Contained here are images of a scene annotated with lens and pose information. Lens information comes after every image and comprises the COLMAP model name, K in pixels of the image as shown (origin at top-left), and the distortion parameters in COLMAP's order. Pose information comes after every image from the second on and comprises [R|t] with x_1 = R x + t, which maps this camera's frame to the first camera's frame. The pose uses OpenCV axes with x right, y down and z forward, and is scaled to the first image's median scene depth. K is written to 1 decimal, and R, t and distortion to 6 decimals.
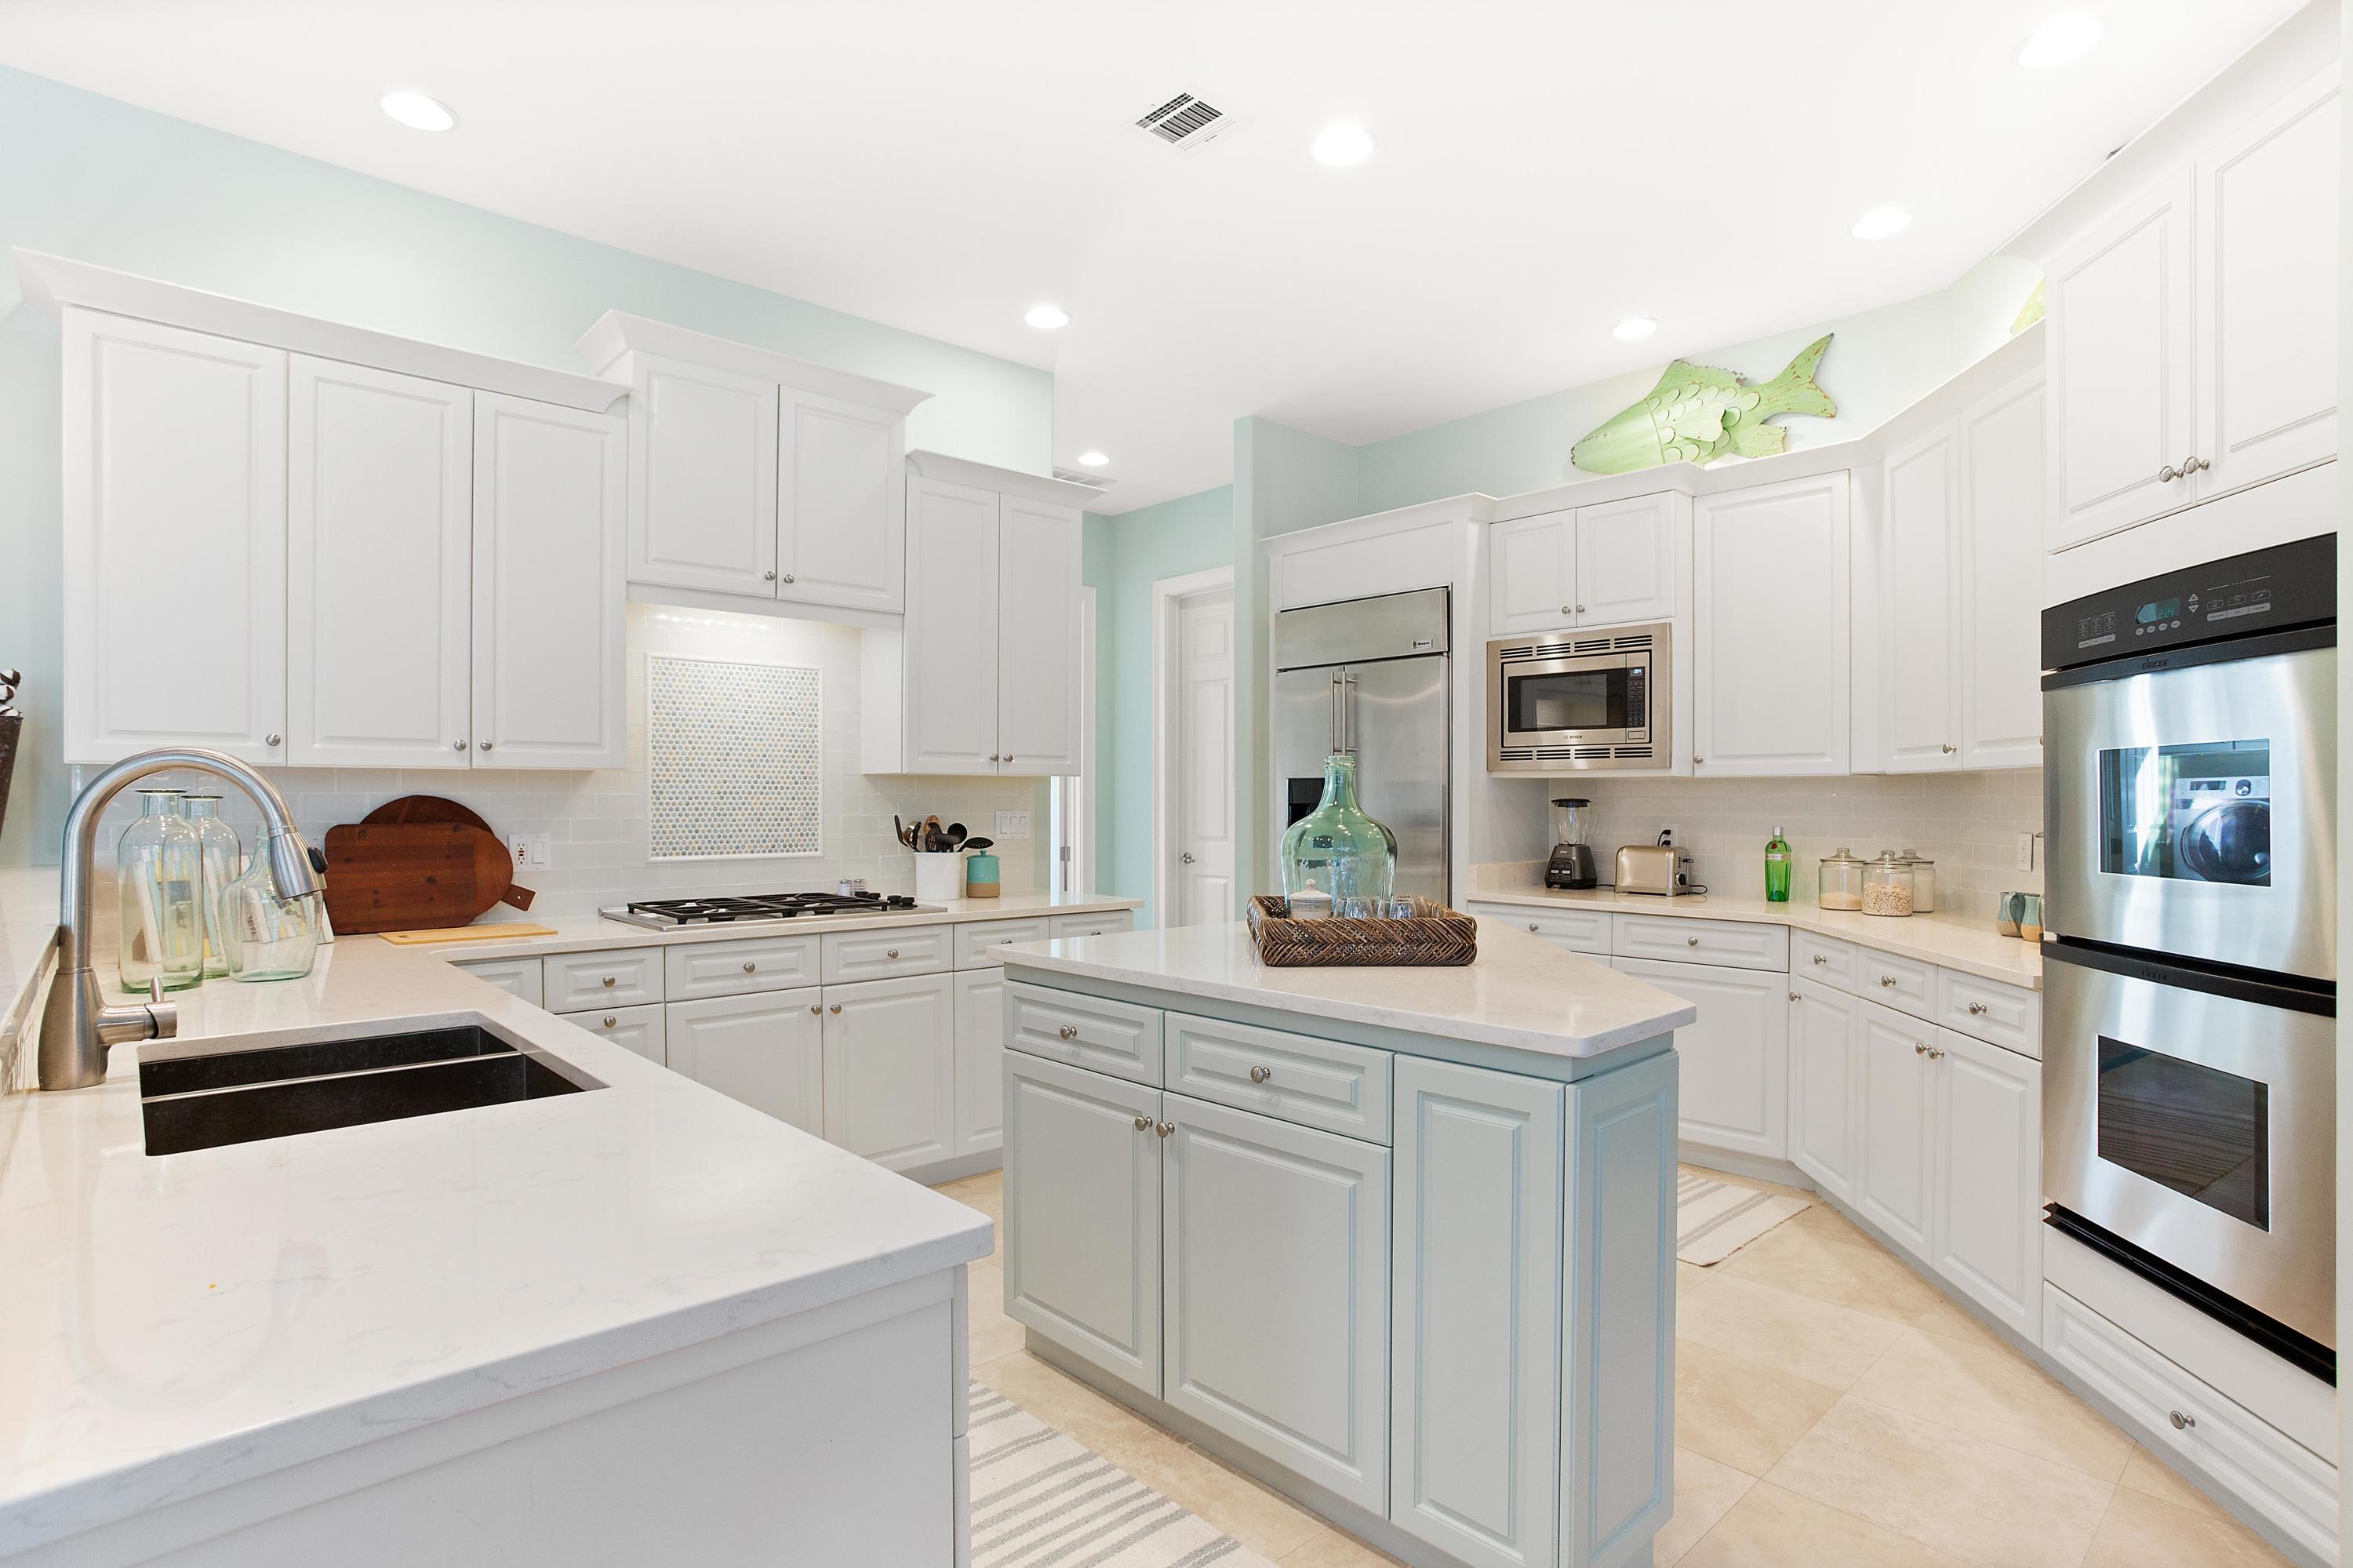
lens RADIAL K [[1181.8, 0, 1171.1], [0, 1181.8, 816.2], [0, 0, 1]] dist [-0.056291, 0.023705]
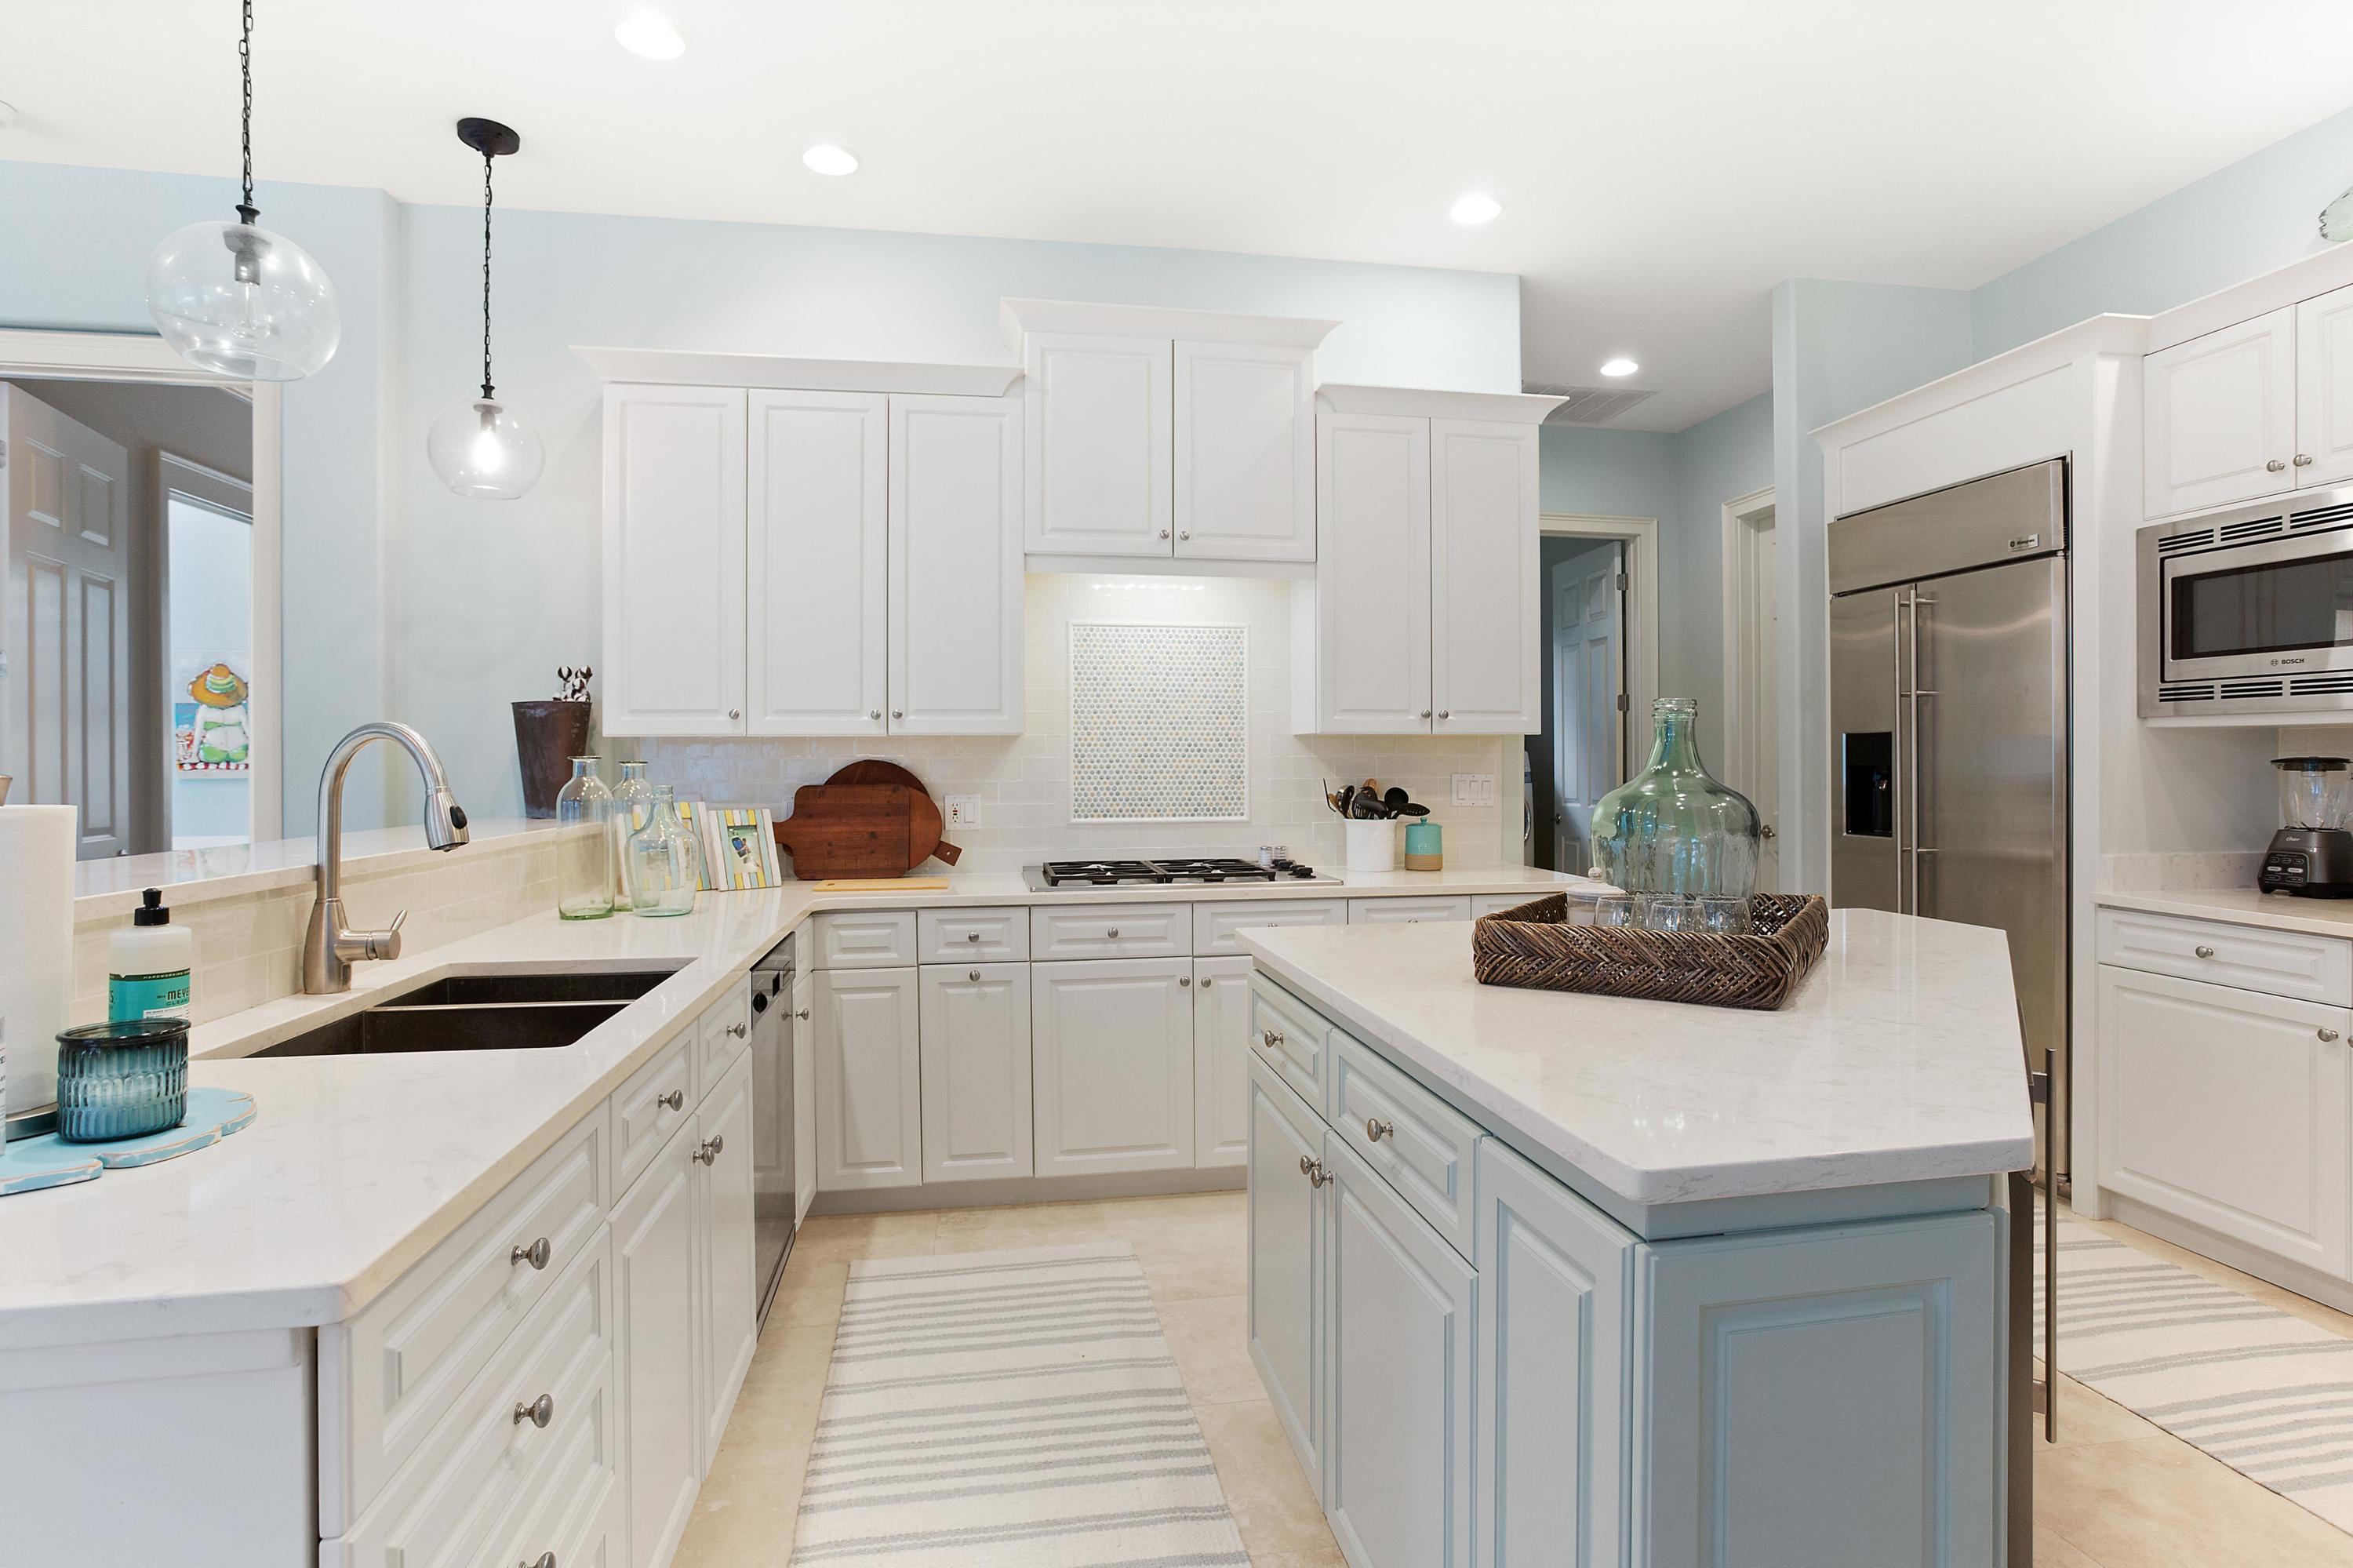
lens RADIAL K [[1181.8, 0, 1183.6], [0, 1181.8, 766.5], [0, 0, 1]] dist [-0.056291, 0.023705]
pose [[0.841761, -0.000499, -0.539850, 0.202593], [-0.004173, 0.999964, -0.007431, -0.003451], [0.539834, 0.008508, 0.841729, 0.173335]]
